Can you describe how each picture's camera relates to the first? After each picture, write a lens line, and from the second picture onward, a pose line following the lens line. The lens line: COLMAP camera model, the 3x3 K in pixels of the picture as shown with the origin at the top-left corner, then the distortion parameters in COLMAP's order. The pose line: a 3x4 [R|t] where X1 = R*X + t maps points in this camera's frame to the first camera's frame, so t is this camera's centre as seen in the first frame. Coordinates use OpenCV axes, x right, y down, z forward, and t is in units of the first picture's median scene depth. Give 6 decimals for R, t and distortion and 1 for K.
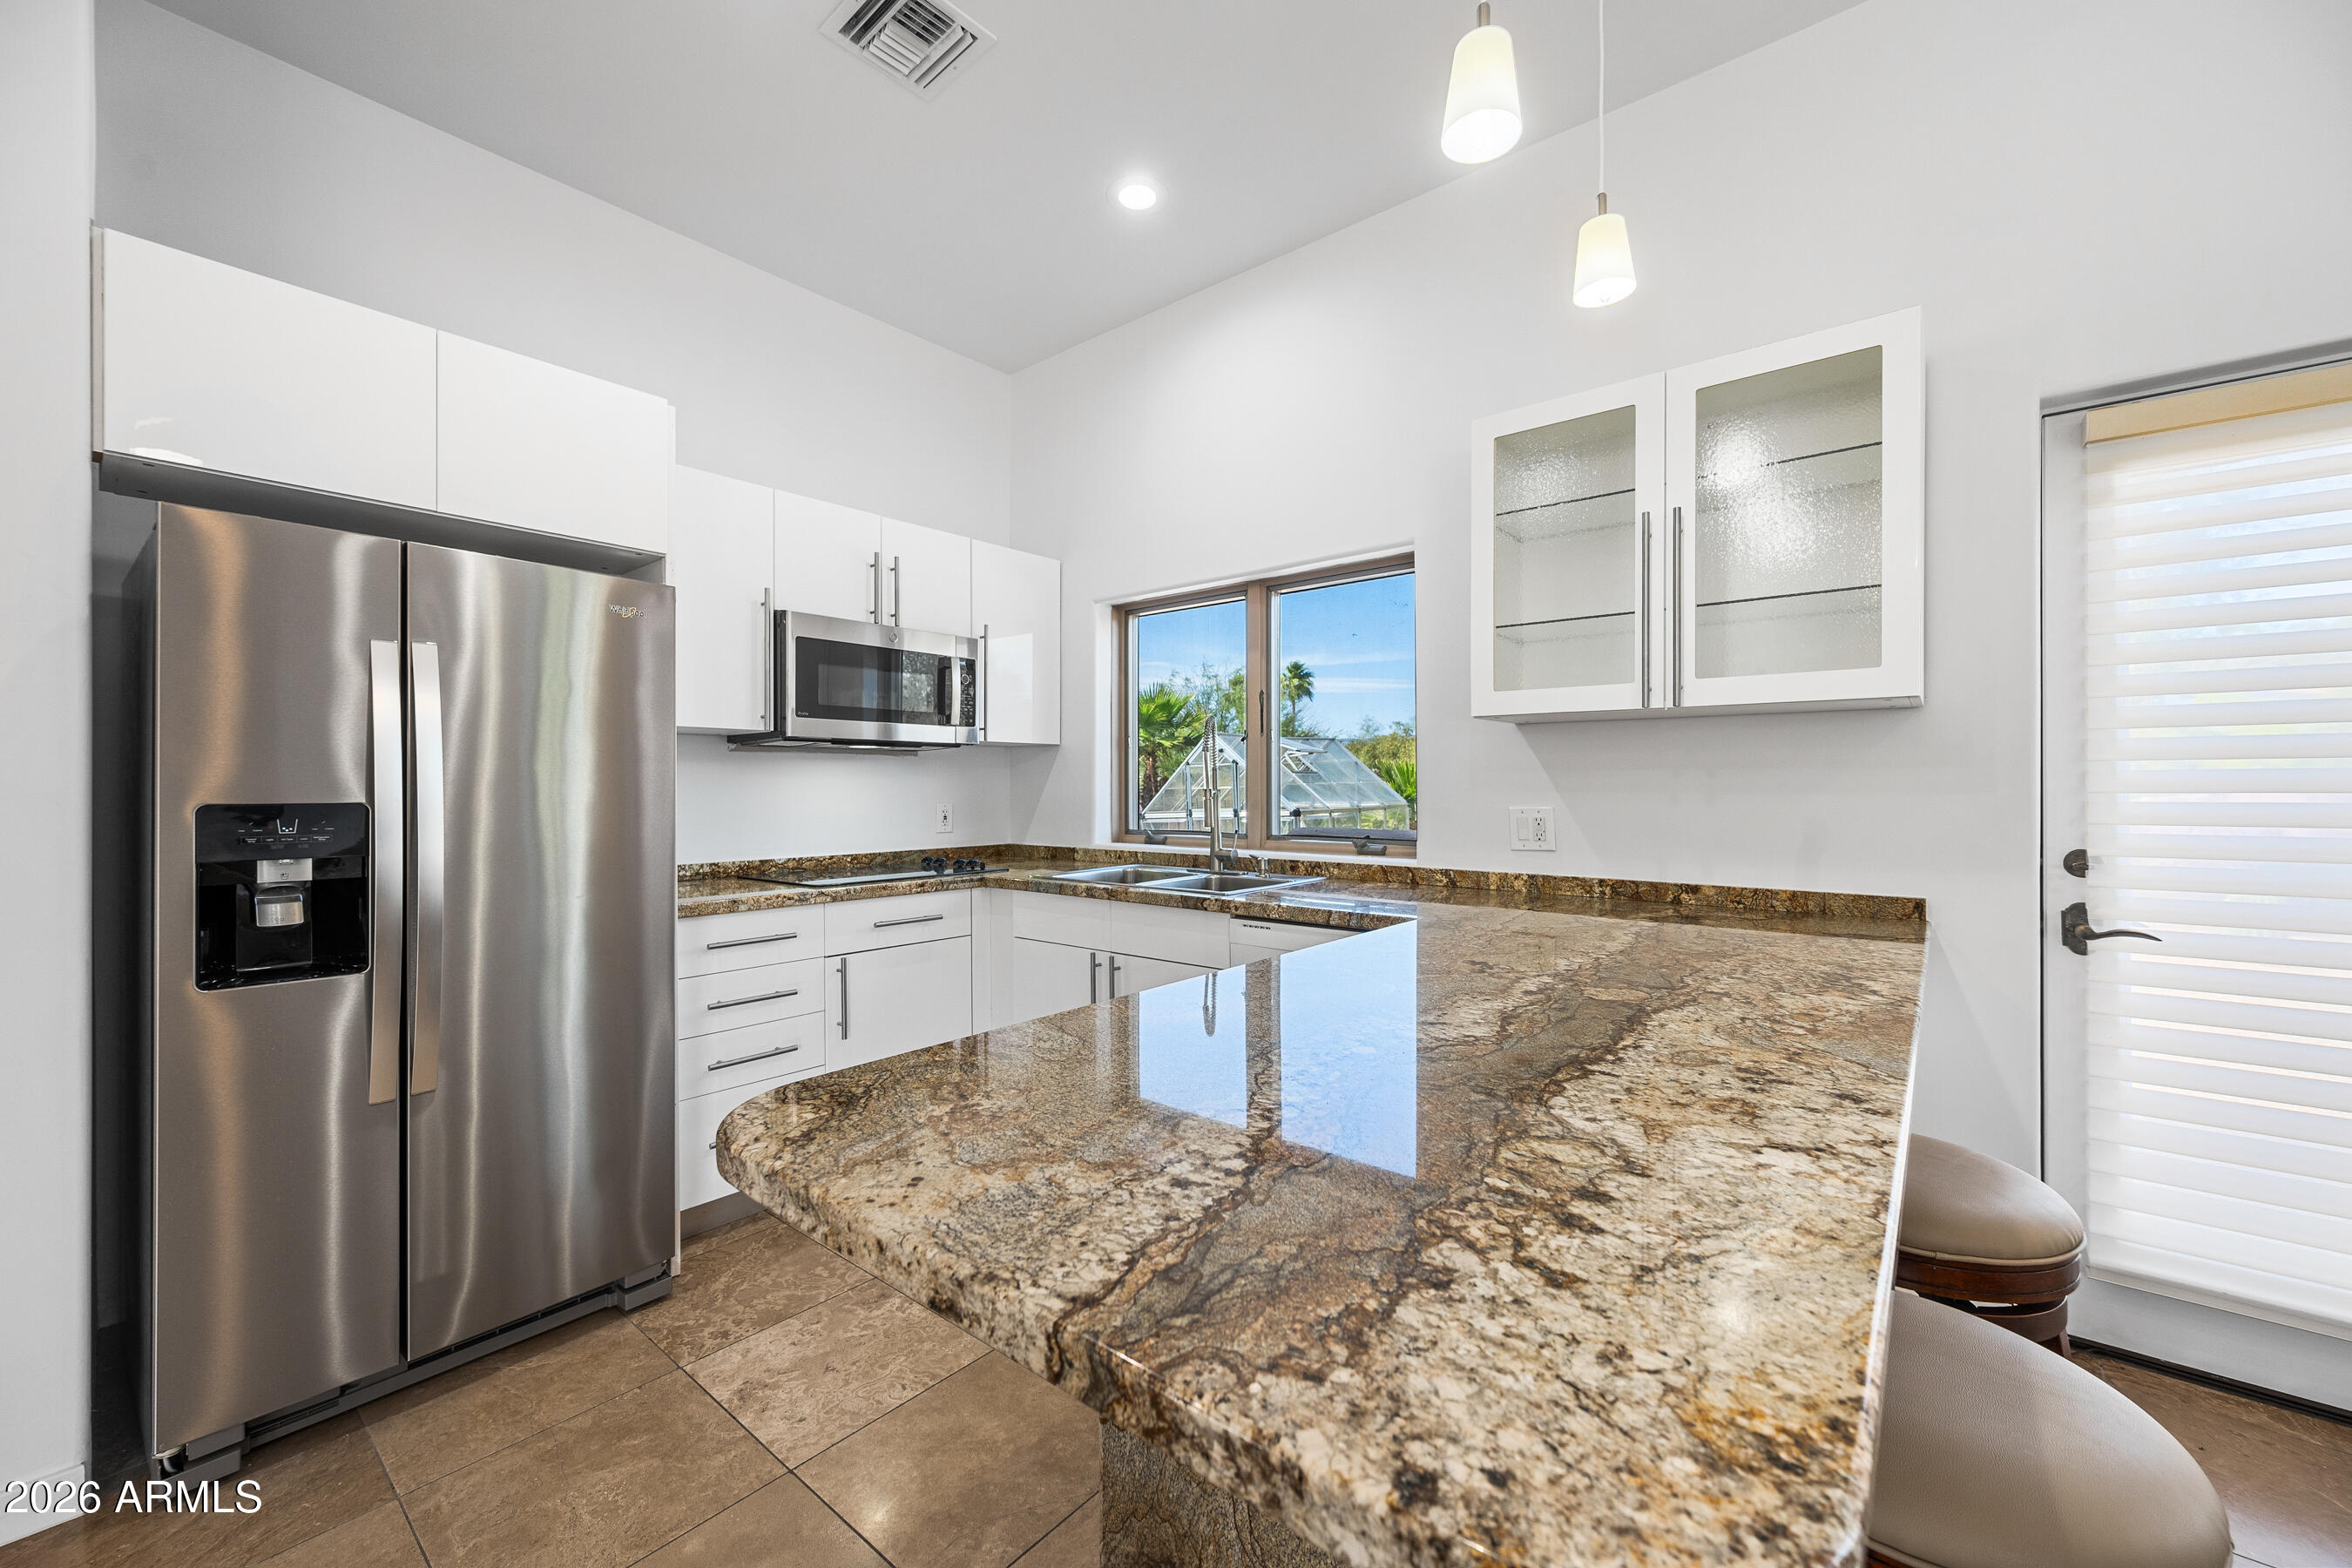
lens RADIAL K [[935.9, 0, 1182.2], [0, 935.9, 792.2], [0, 0, 1]] dist [0.000344, -0.000037]
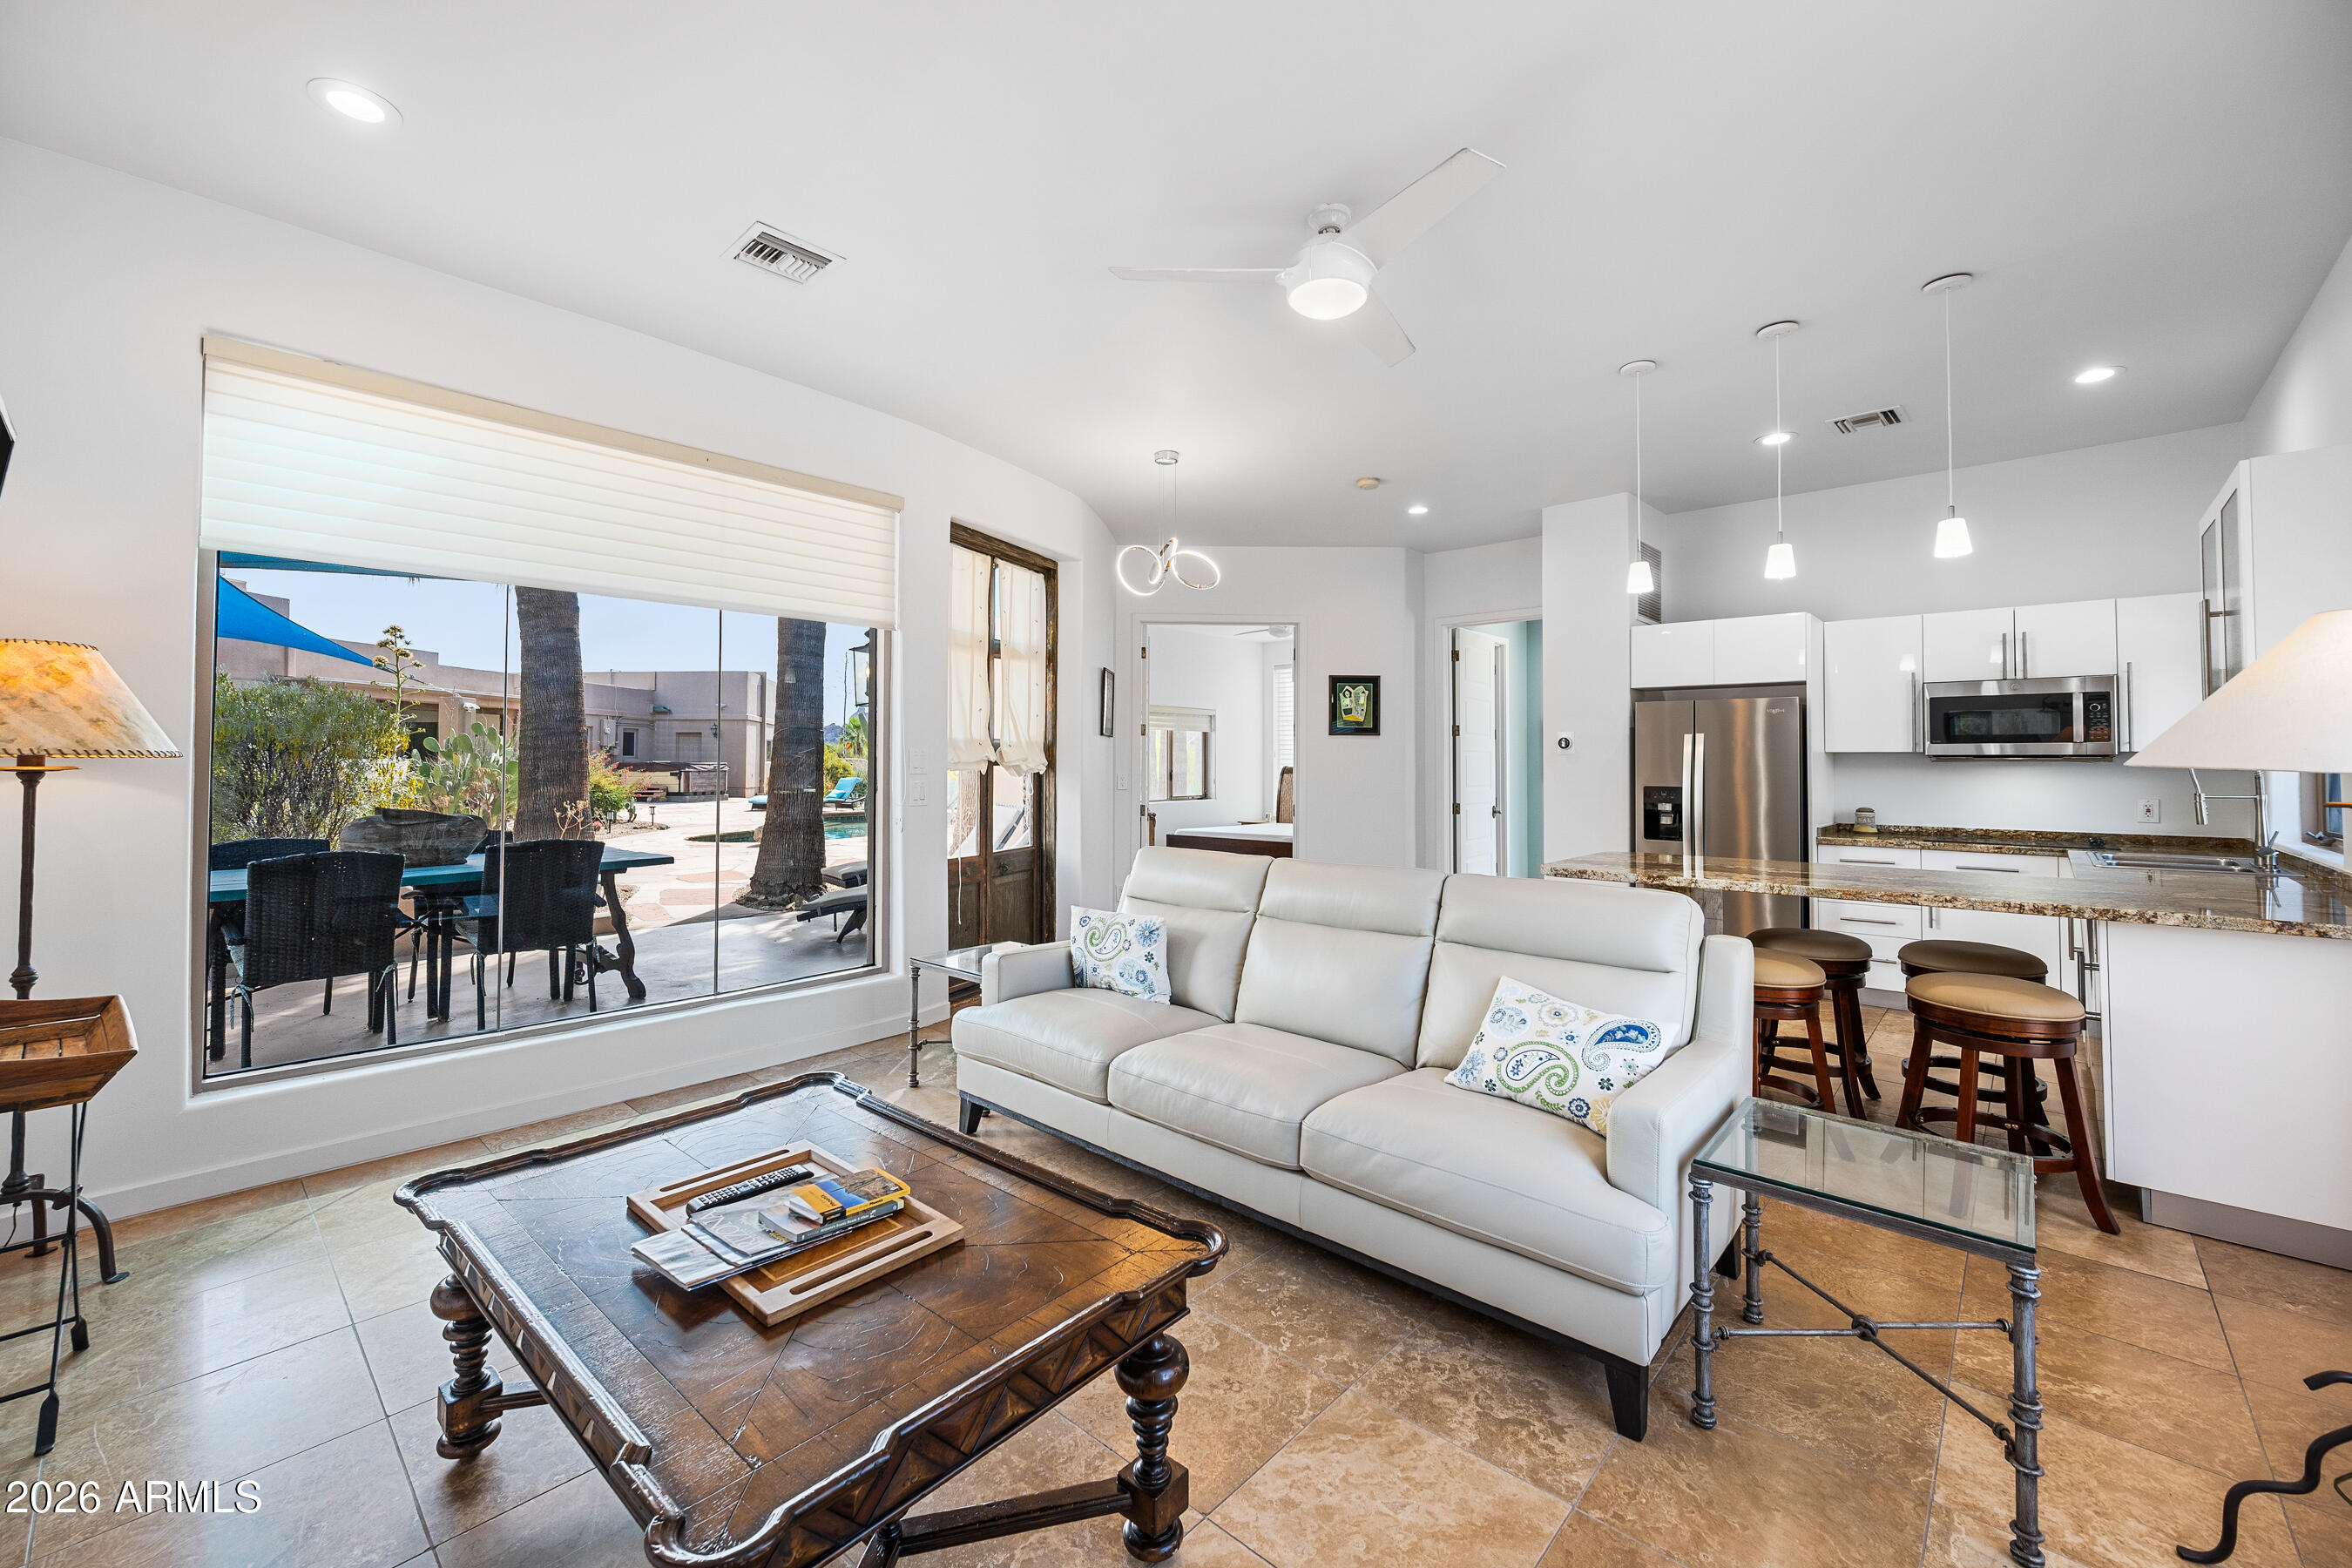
lens RADIAL K [[935.9, 0, 1182.2], [0, 935.9, 792.2], [0, 0, 1]] dist [0.000344, -0.000037]
pose [[-0.051662, 0.025339, -0.998343, 1.374517], [-0.011329, 0.999599, 0.025957, -0.019008], [0.998600, 0.012651, -0.051354, -0.296199]]
